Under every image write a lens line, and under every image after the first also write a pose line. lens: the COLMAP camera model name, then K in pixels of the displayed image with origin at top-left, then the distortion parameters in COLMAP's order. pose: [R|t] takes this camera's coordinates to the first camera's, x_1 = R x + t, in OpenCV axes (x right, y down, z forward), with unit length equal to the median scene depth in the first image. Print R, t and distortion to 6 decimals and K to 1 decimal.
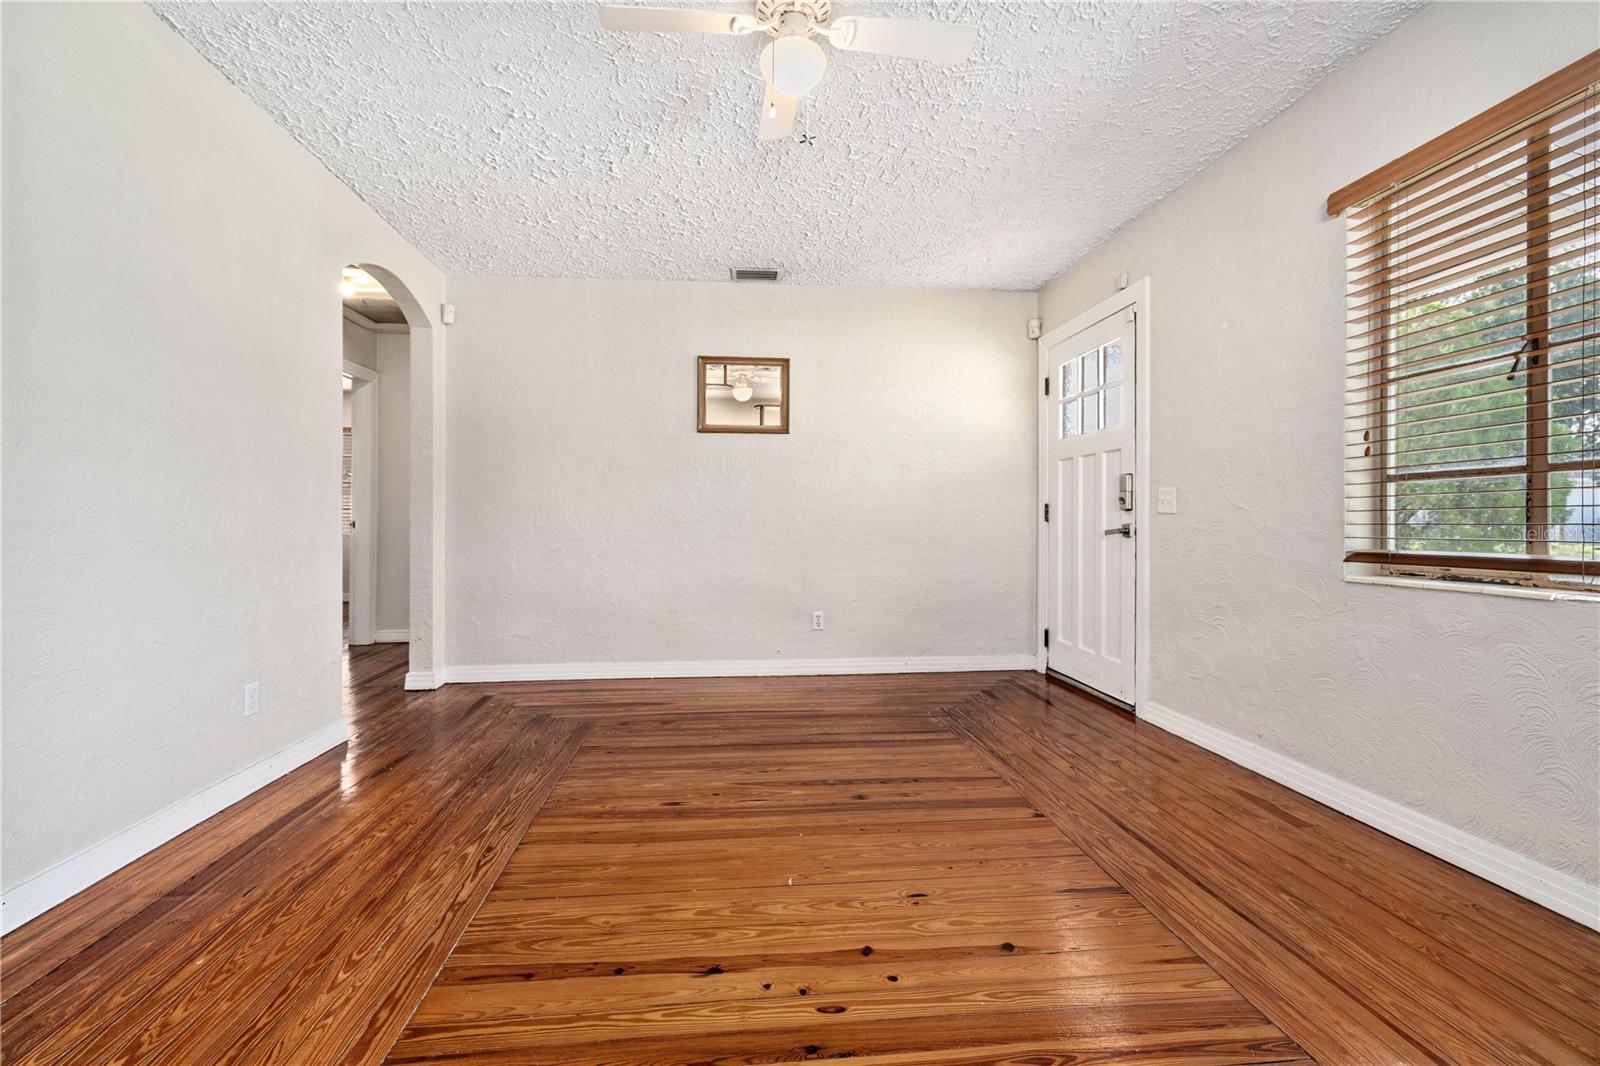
lens RADIAL K [[679.9, 0, 793.4], [0, 679.9, 526.4], [0, 0, 1]] dist [-0.000014, -0.000206]
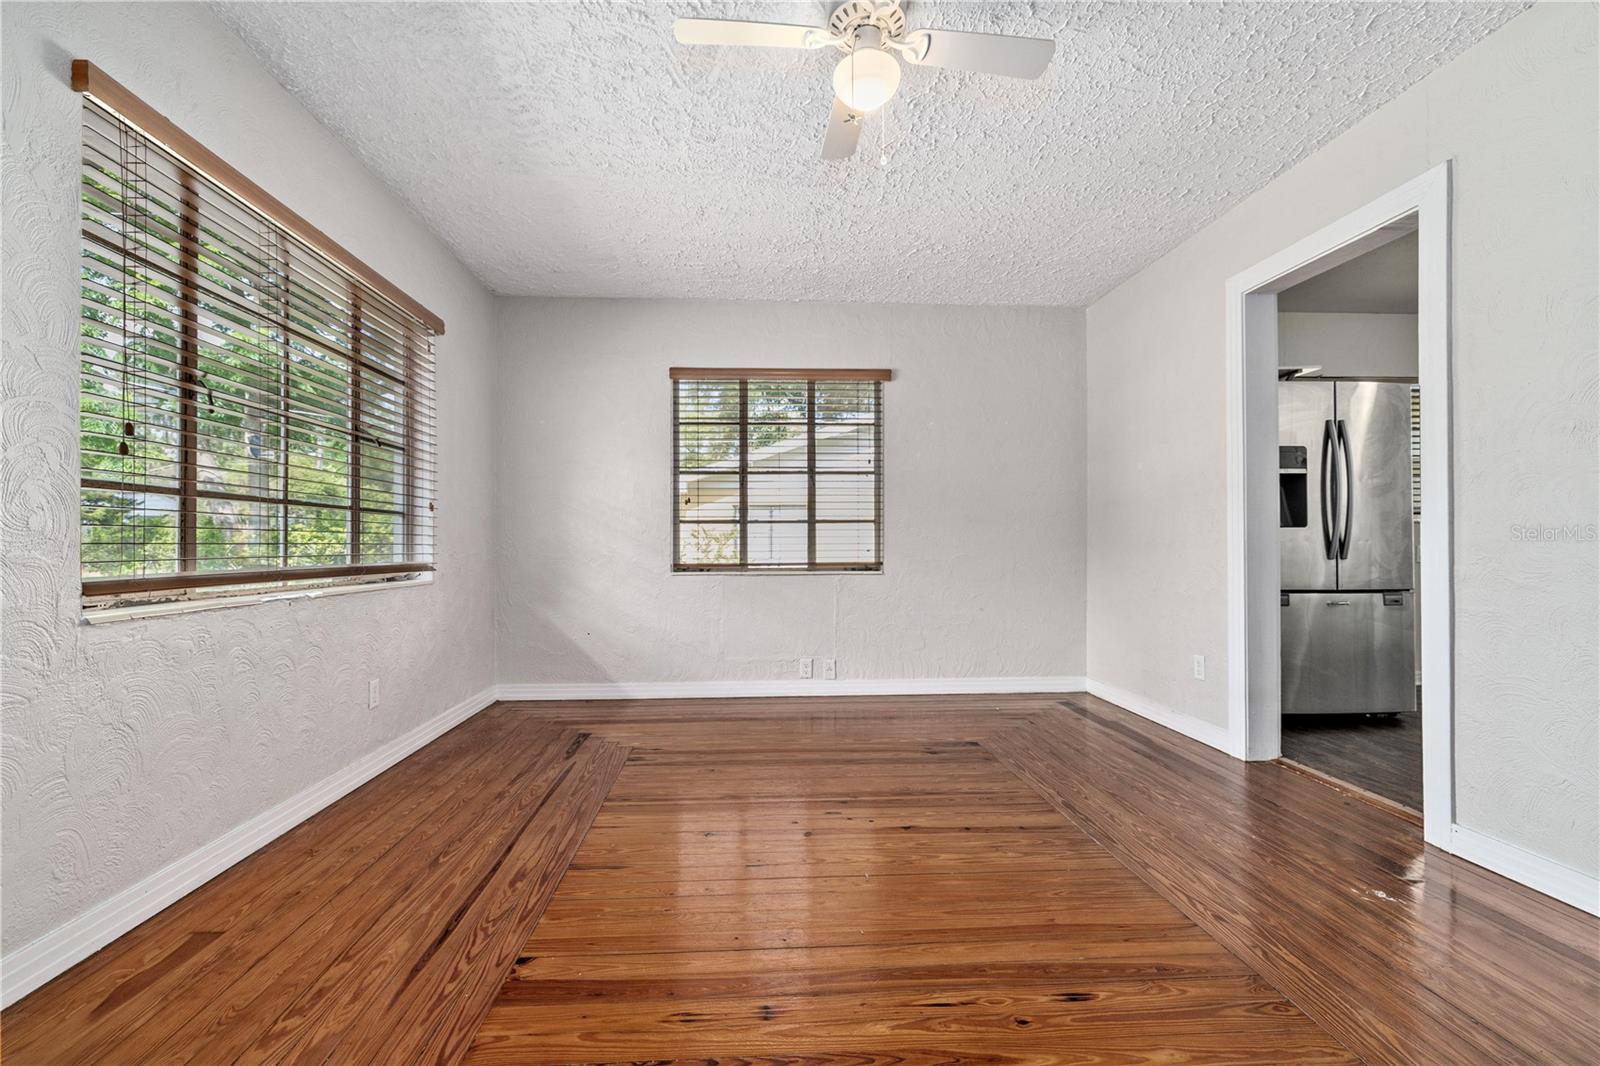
lens RADIAL K [[679.9, 0, 778.6], [0, 679.9, 539.9], [0, 0, 1]] dist [-0.000014, -0.000206]
pose [[-0.998551, -0.001381, 0.053802, 0.067986], [-0.001606, 0.999990, -0.004130, -0.005169], [-0.053796, -0.004210, -0.998543, 1.823921]]
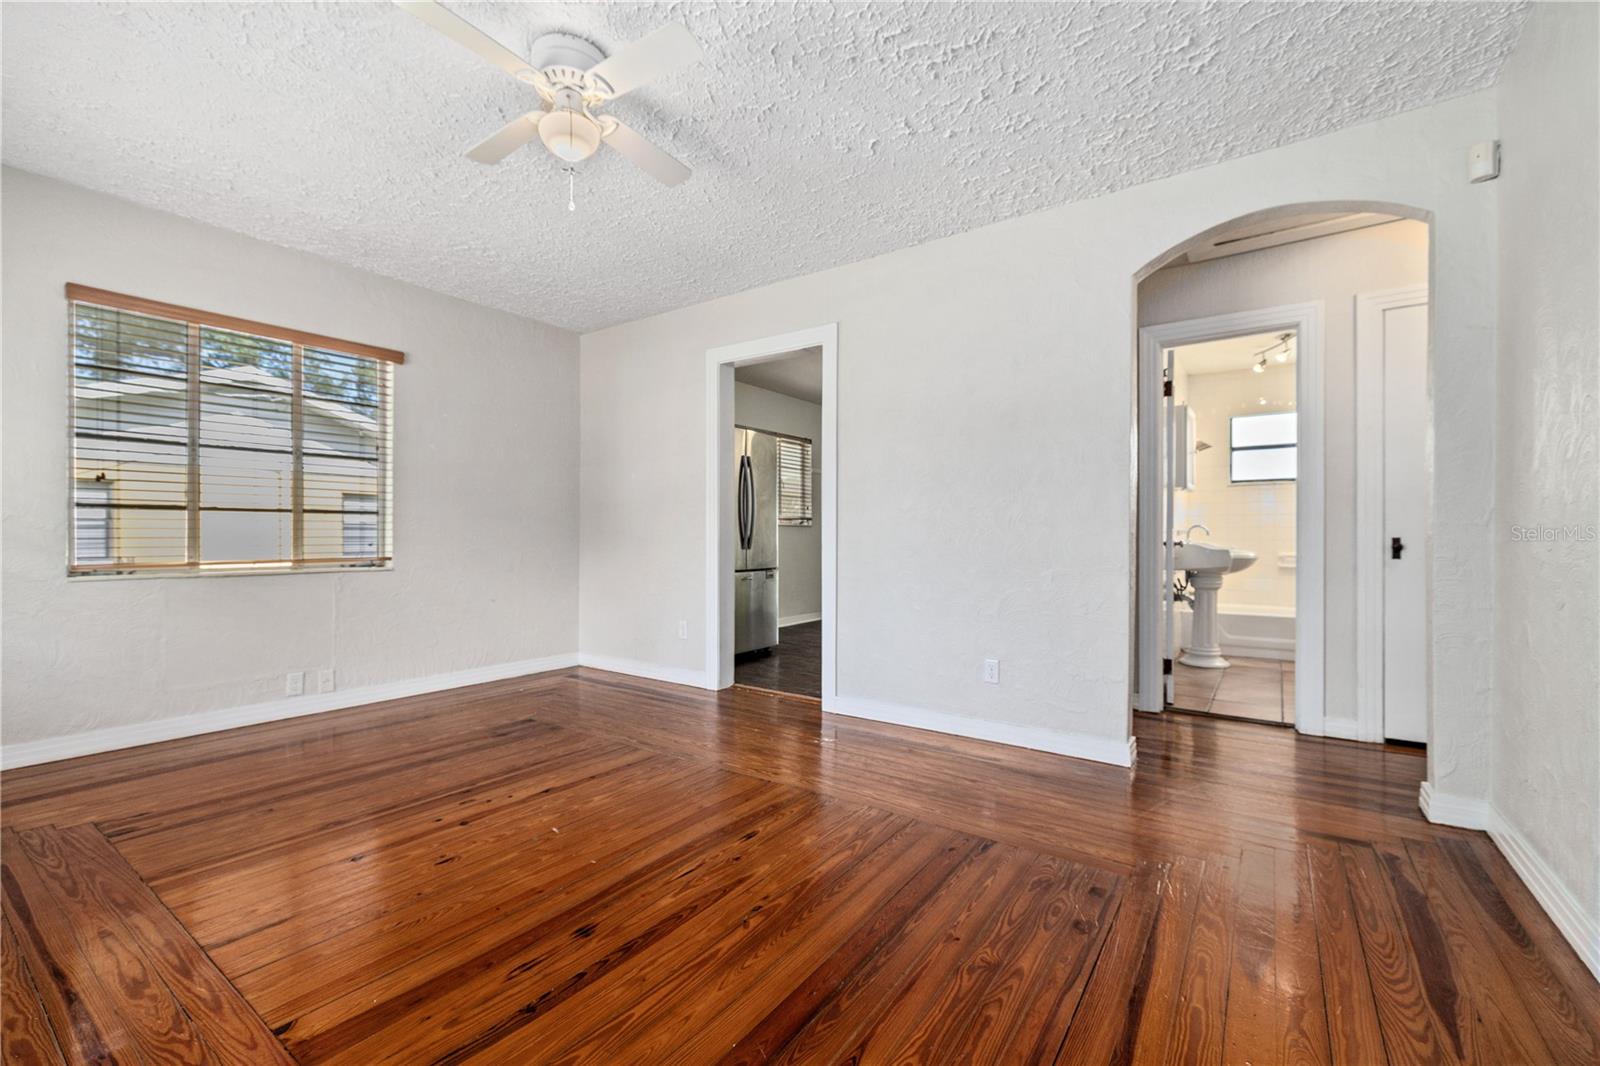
lens RADIAL K [[679.9, 0, 785.4], [0, 679.9, 540.4], [0, 0, 1]] dist [-0.000014, -0.000206]
pose [[-0.669948, -0.002351, -0.742404, 0.550999], [-0.006097, 0.999979, 0.002335, -0.005935], [0.742383, 0.006090, -0.669948, 1.862166]]
